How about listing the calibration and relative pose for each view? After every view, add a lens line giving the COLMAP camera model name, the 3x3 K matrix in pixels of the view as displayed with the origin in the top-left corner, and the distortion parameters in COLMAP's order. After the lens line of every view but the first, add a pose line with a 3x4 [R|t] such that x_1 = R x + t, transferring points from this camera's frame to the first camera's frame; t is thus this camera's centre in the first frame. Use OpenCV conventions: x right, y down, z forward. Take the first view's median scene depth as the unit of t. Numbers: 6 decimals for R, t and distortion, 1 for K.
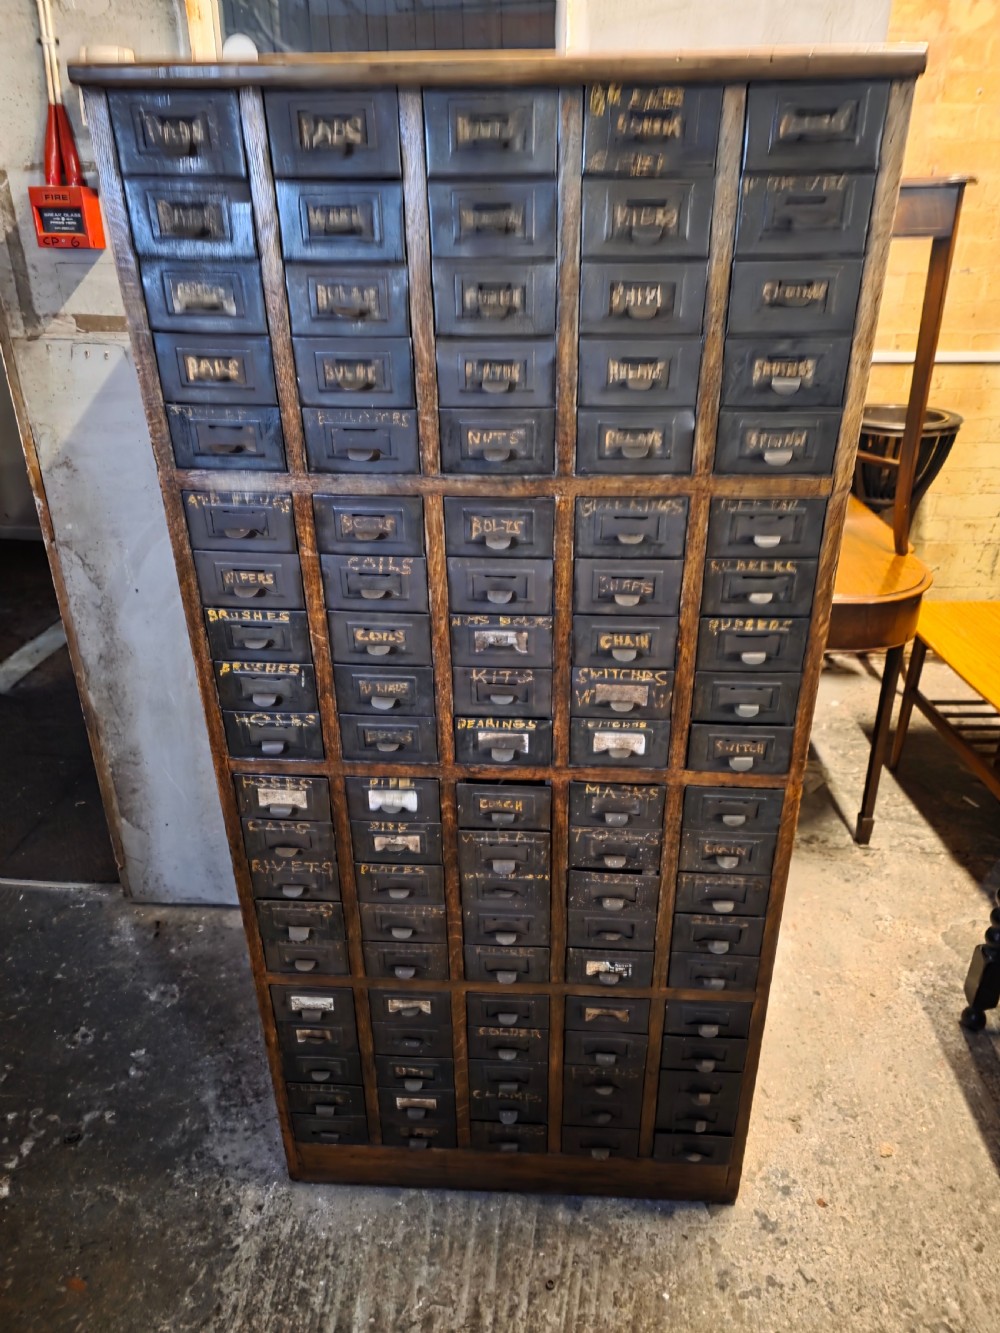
lens RADIAL K [[945.0, 0, 509.2], [0, 945.0, 679.3], [0, 0, 1]] dist [0.058990, -0.059689]
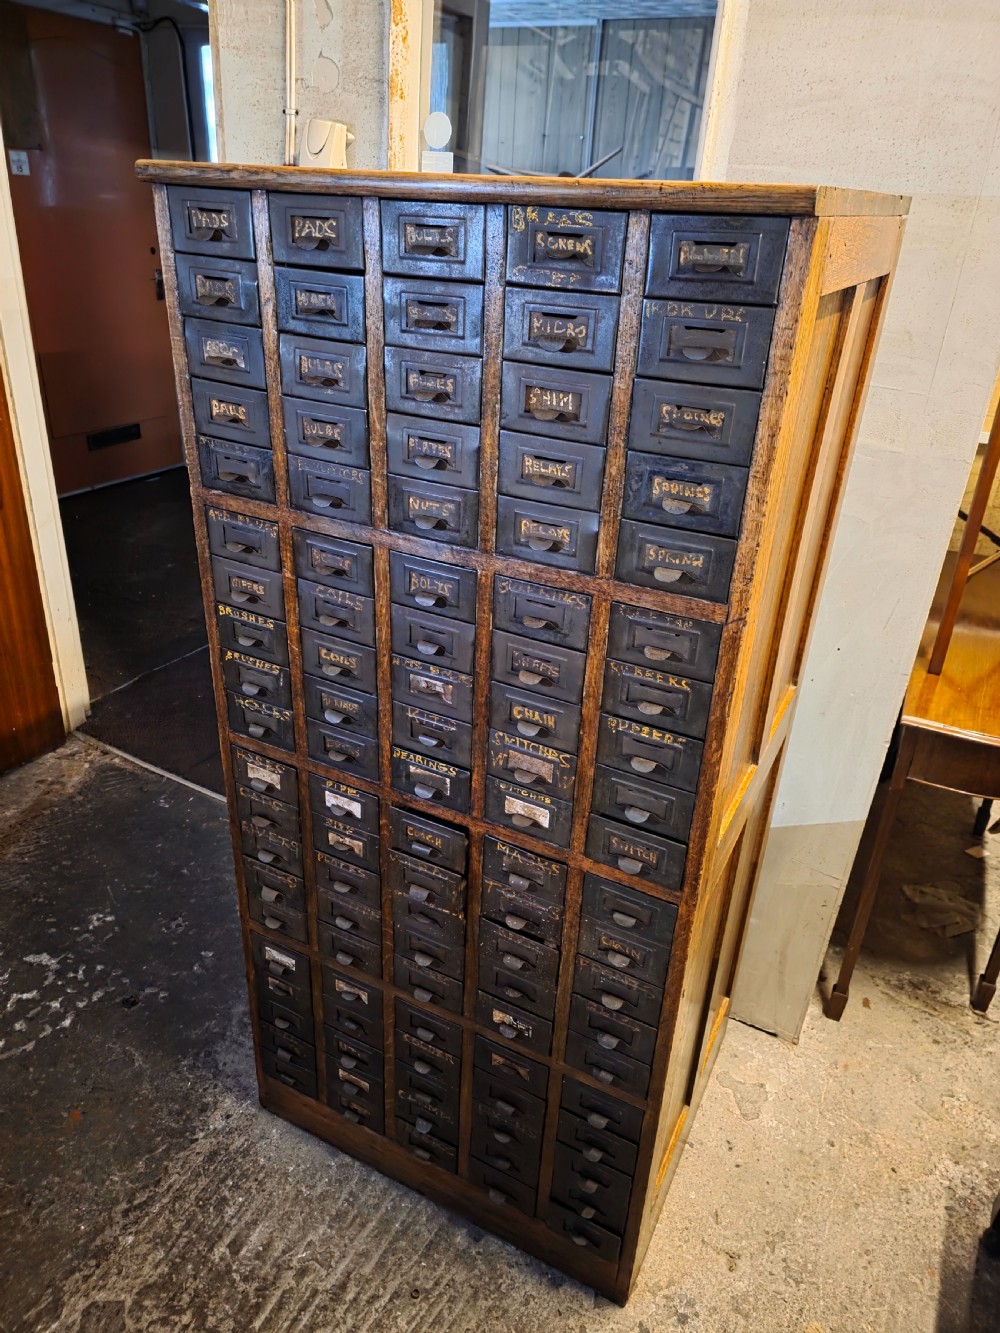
lens RADIAL K [[909.5, 0, 497.6], [0, 909.5, 667.6], [0, 0, 1]] dist [0.066310, -0.066018]
pose [[0.911572, 0.229606, -0.341054, 0.385718], [-0.236270, 0.971427, 0.022483, -0.098699], [0.336471, 0.060086, 0.939775, 0.044804]]
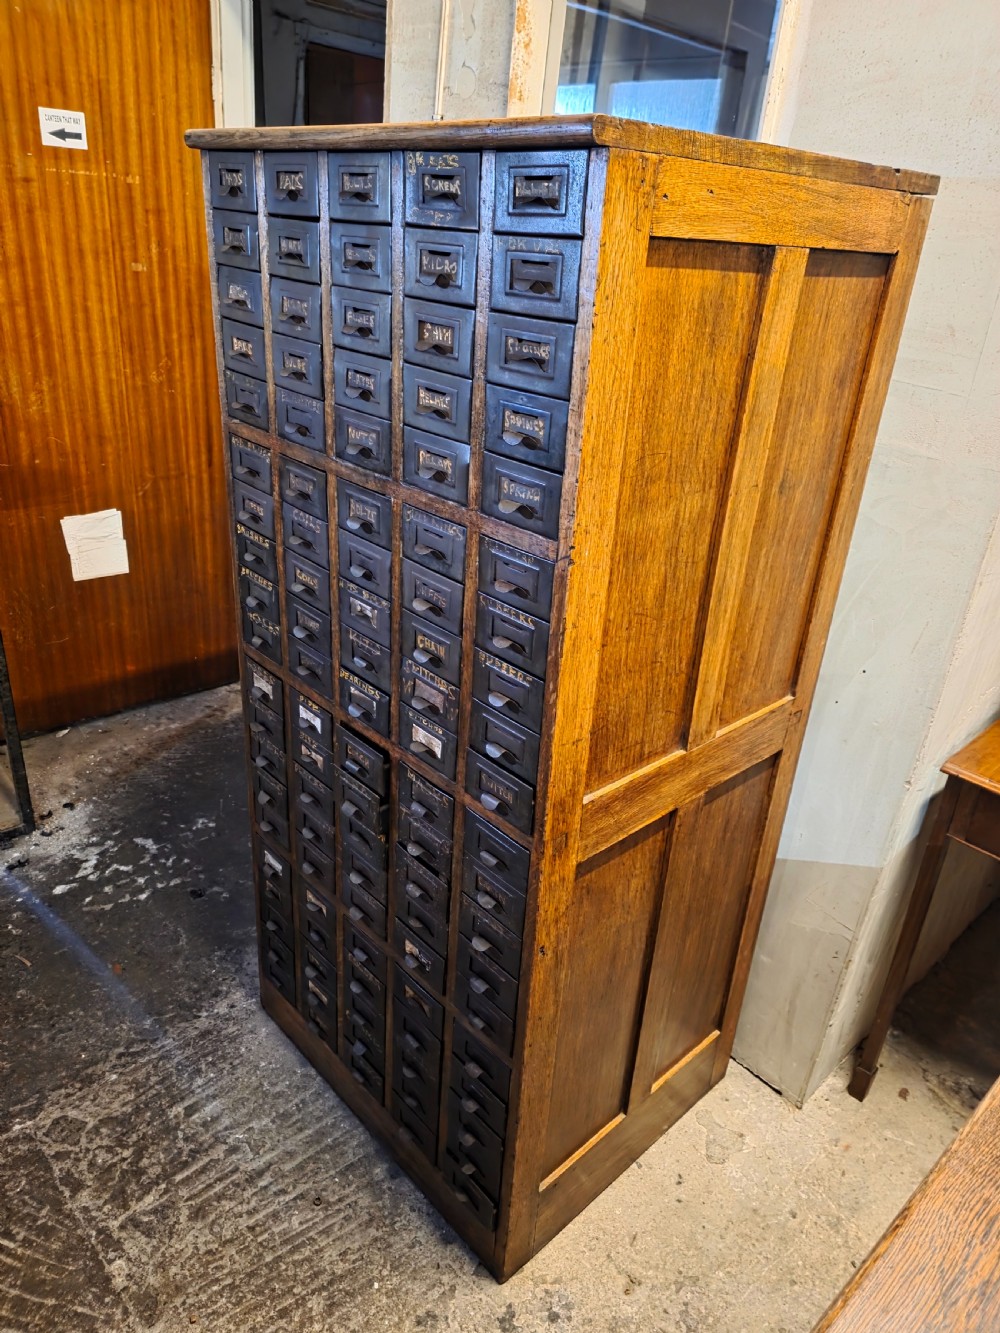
lens RADIAL K [[914.1, 0, 506.8], [0, 914.1, 672.5], [0, 0, 1]] dist [0.062670, -0.062665]
pose [[0.722022, 0.351001, -0.596224, 0.771229], [-0.386678, 0.919325, 0.072950, -0.115406], [0.573729, 0.177875, 0.799497, 0.197931]]
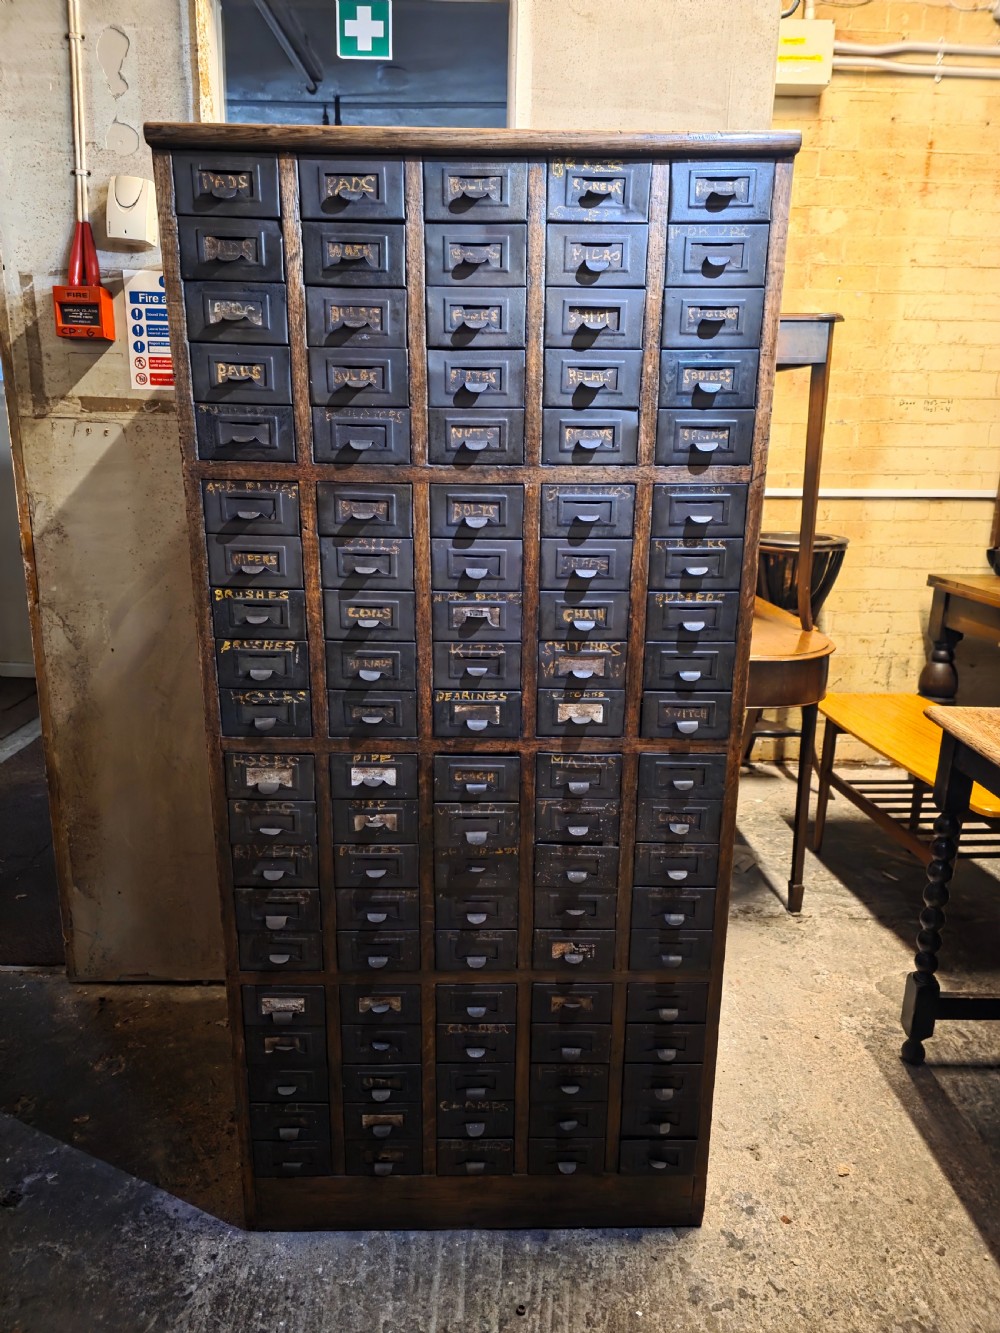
lens RADIAL K [[911.8, 0, 496.2], [0, 911.8, 671.4], [0, 0, 1]] dist [0.068628, -0.066811]
pose [[0.996744, -0.003687, 0.080546, -0.069591], [0.020409, 0.977958, -0.207800, 0.239398], [-0.078004, 0.208768, 0.974849, -0.058822]]
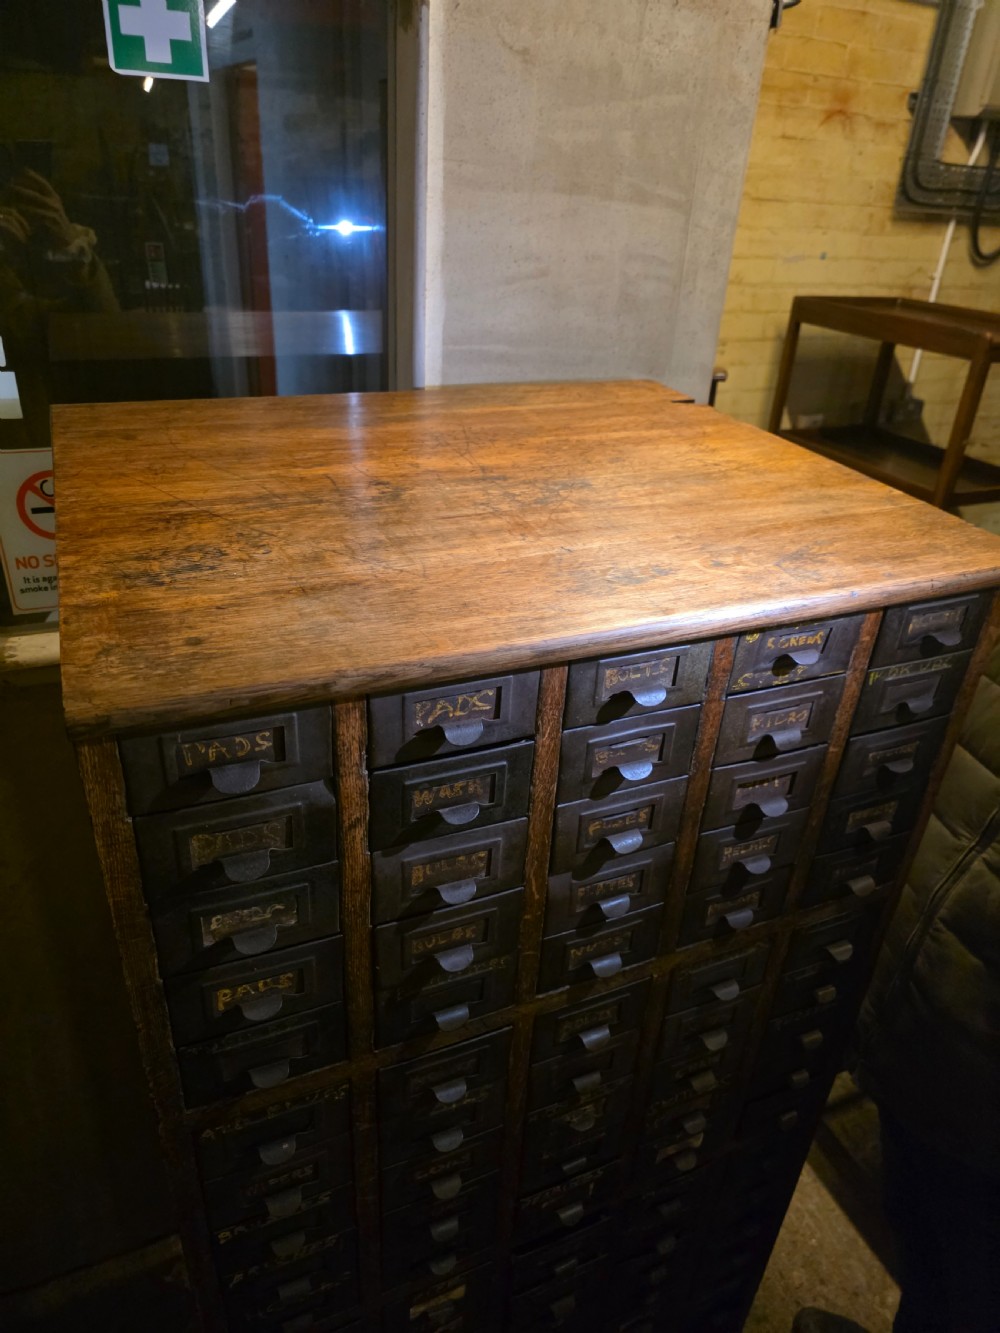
lens RADIAL K [[911.6, 0, 521.6], [0, 911.6, 662.5], [0, 0, 1]] dist [0.060831, -0.068118]
pose [[0.879251, -0.174089, 0.443409, -0.329853], [0.155129, 0.984730, 0.079009, -0.485207], [-0.450392, -0.000684, 0.892830, 0.264477]]
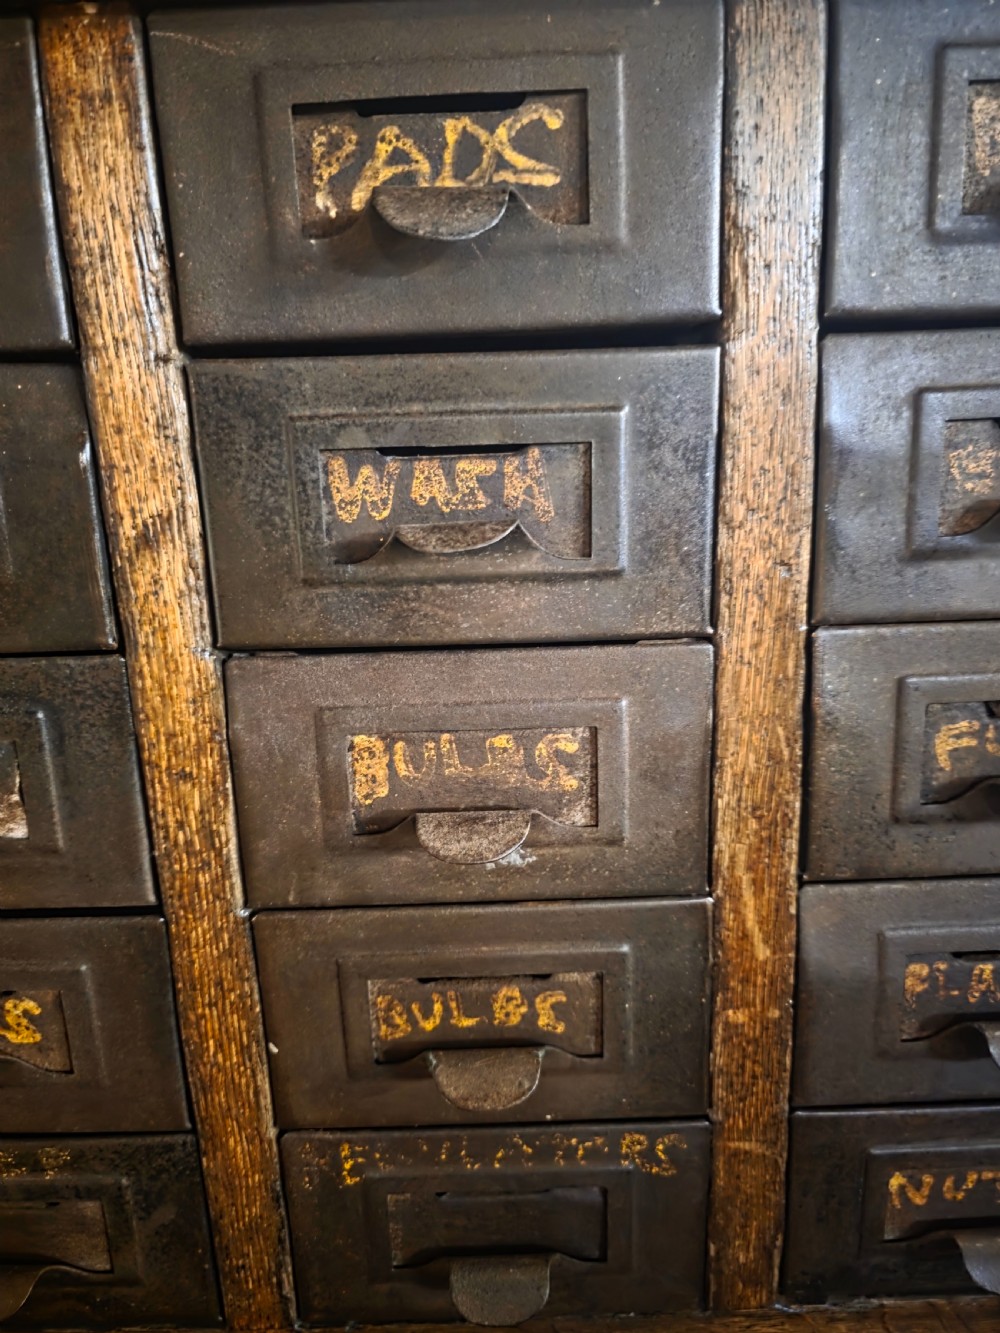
lens RADIAL K [[977.1, 0, 498.9], [0, 977.1, 663.5], [0, 0, 1]] dist [0.043806, -0.083729]
pose [[0.997264, -0.046358, 0.057579, -0.140512], [0.058163, 0.972821, -0.224135, -0.293585], [-0.045623, 0.226871, 0.972856, 0.589844]]
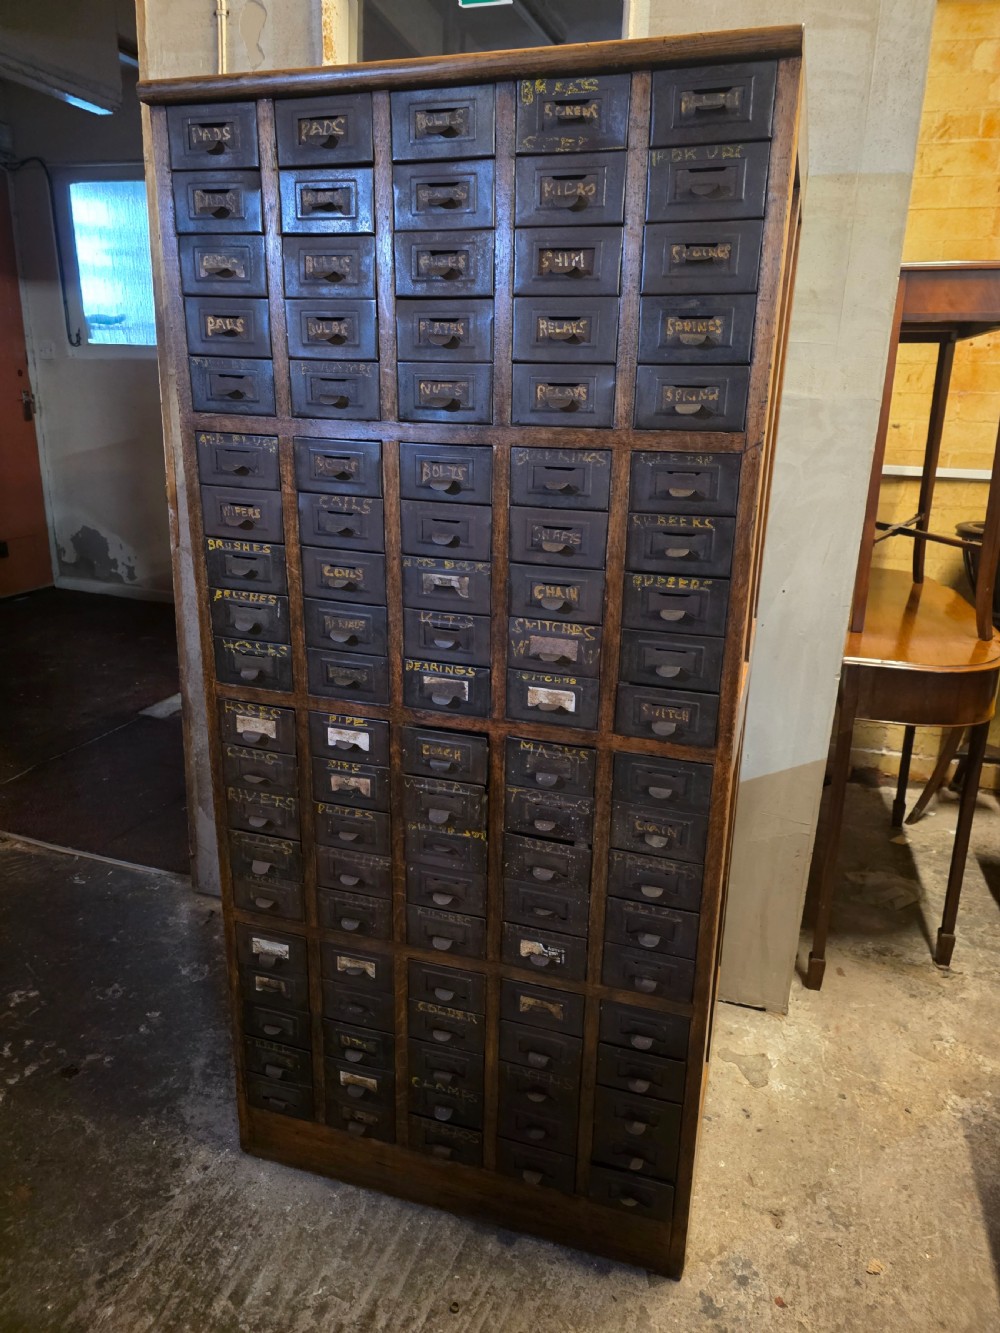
lens RADIAL K [[906.6, 0, 503.4], [0, 906.6, 664.5], [0, 0, 1]] dist [0.063653, -0.061428]
pose [[0.970162, 0.099127, -0.221267, 0.277778], [-0.138147, 0.975976, -0.168480, 0.202419], [0.199250, 0.194020, 0.960550, 0.029903]]
